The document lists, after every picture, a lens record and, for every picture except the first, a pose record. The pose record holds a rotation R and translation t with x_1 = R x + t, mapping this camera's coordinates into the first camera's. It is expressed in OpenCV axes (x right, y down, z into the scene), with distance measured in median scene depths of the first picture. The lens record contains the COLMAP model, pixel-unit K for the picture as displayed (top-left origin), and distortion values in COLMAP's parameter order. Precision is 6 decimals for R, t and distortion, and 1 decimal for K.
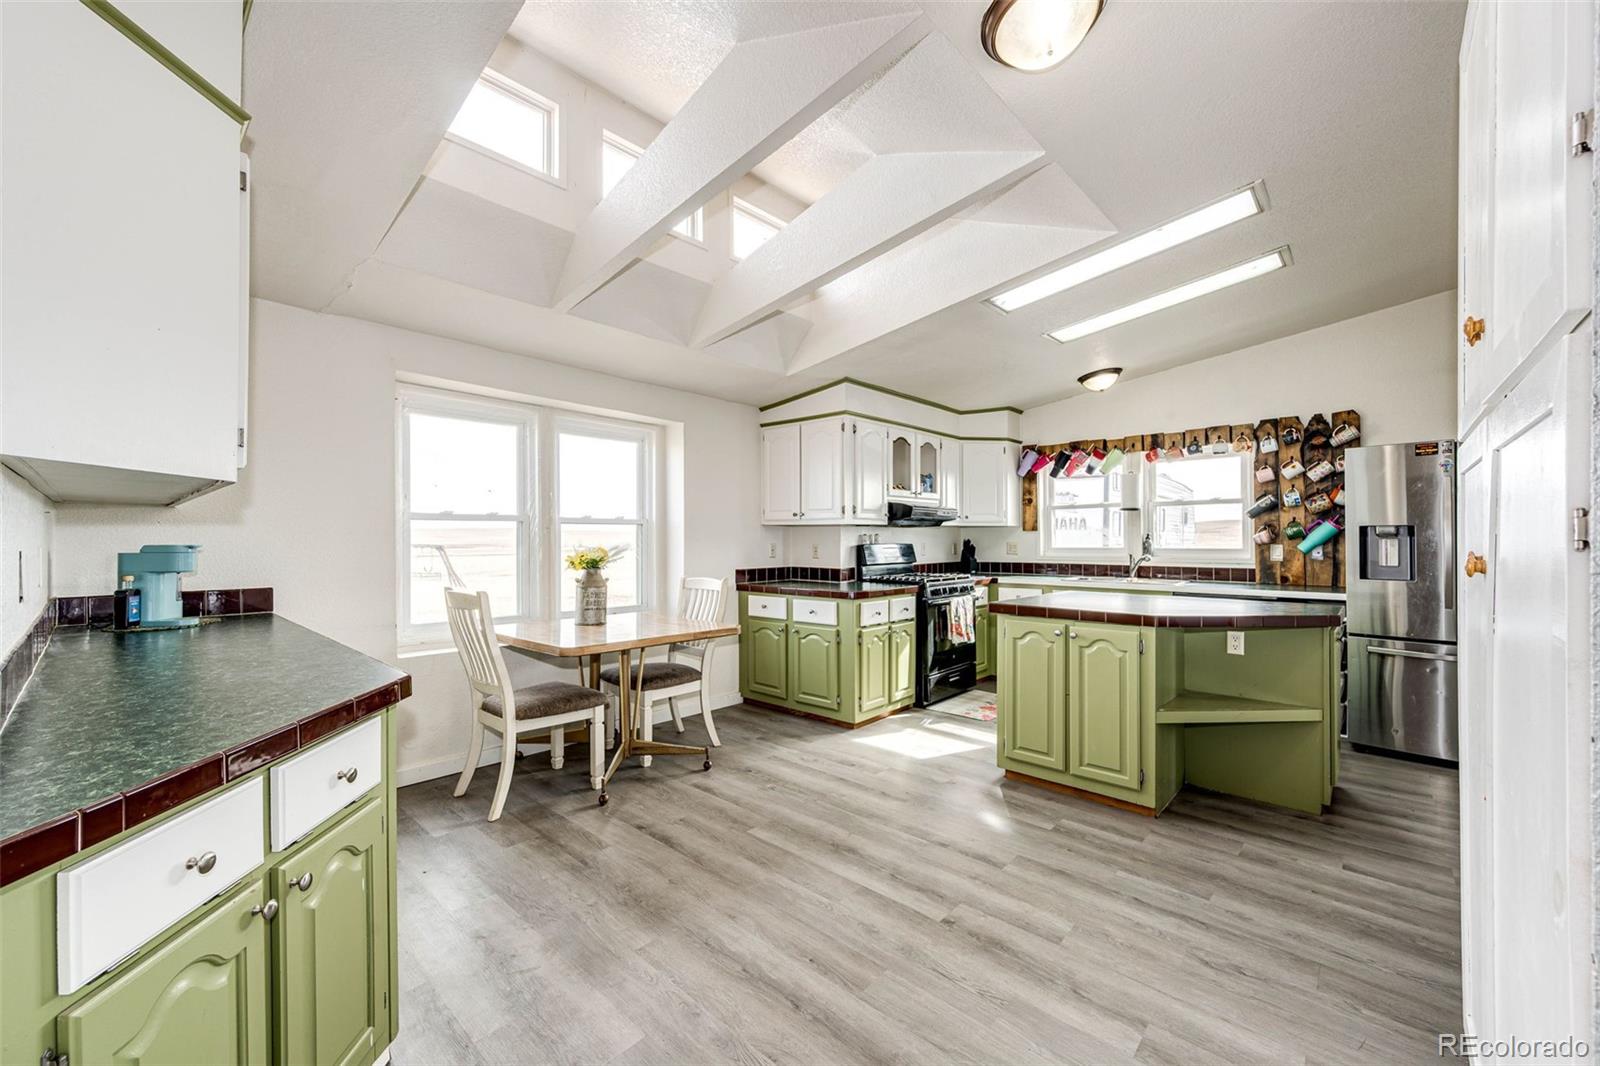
lens RADIAL K [[640.5, 0, 796.8], [0, 640.5, 534.0], [0, 0, 1]] dist [-0.000240, -0.000237]
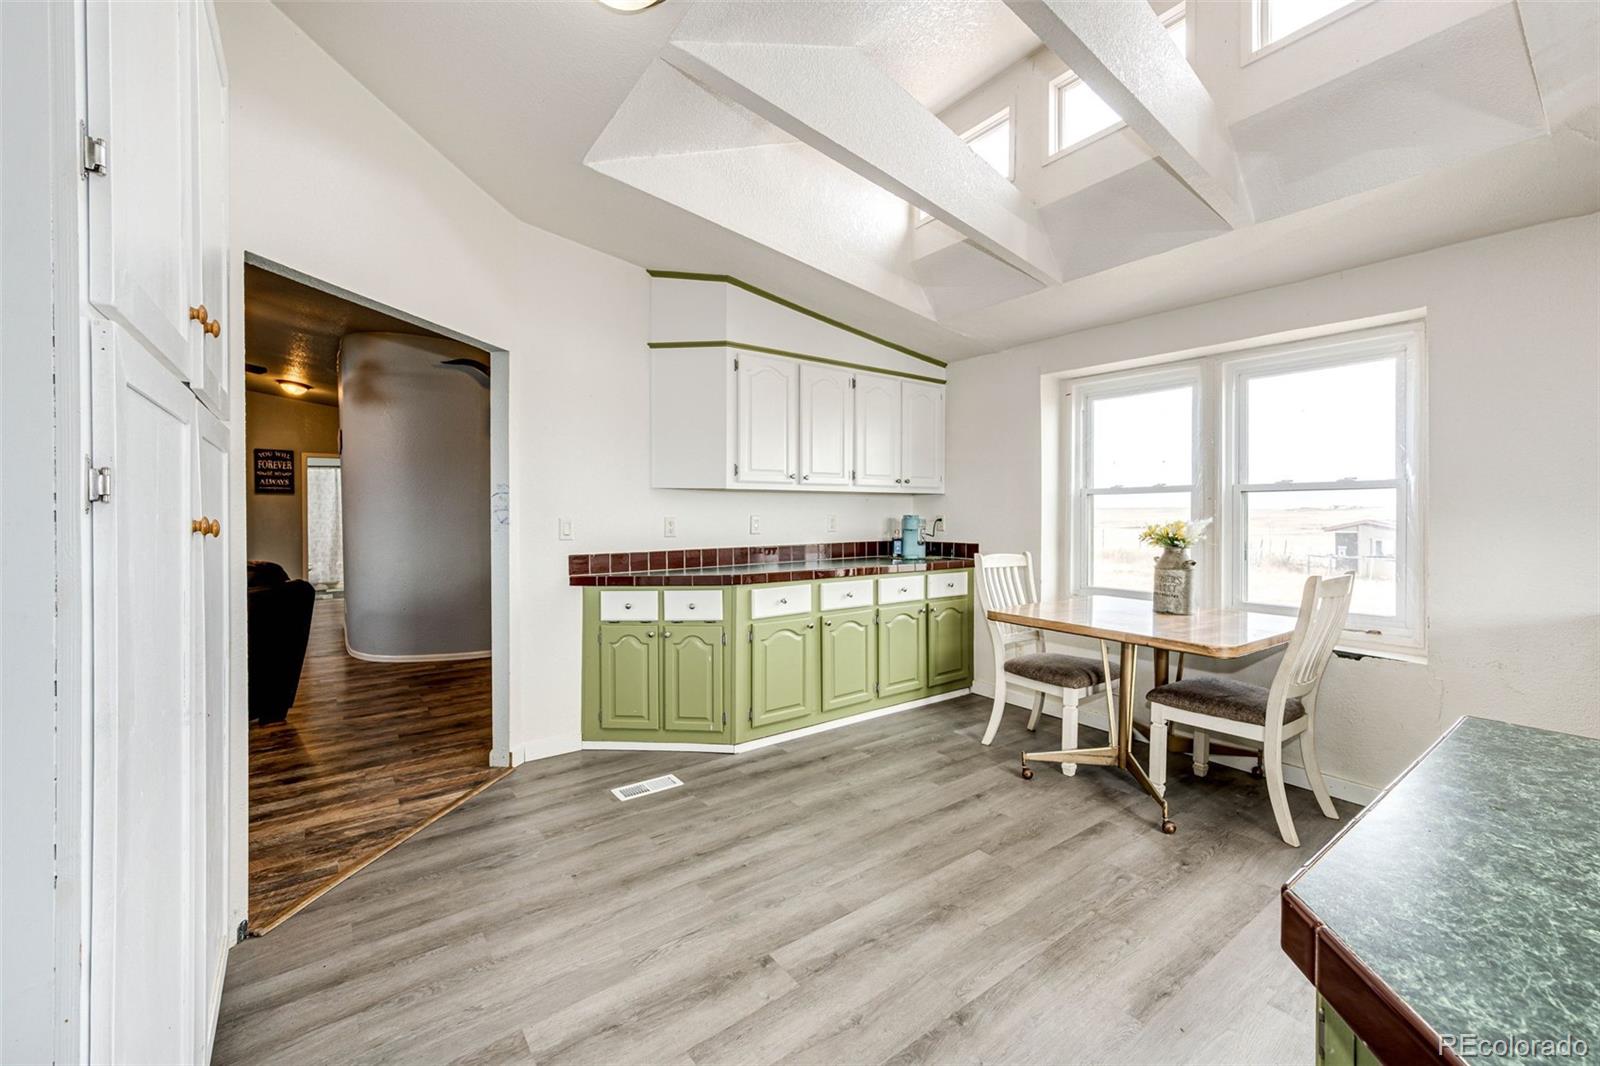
lens RADIAL K [[640.5, 0, 796.8], [0, 640.5, 534.0], [0, 0, 1]] dist [-0.000240, -0.000237]
pose [[-0.203734, 0.028750, -0.978604, 0.663429], [0.007775, 0.999585, 0.027747, 0.012289], [0.978995, -0.001956, -0.203873, 0.775265]]
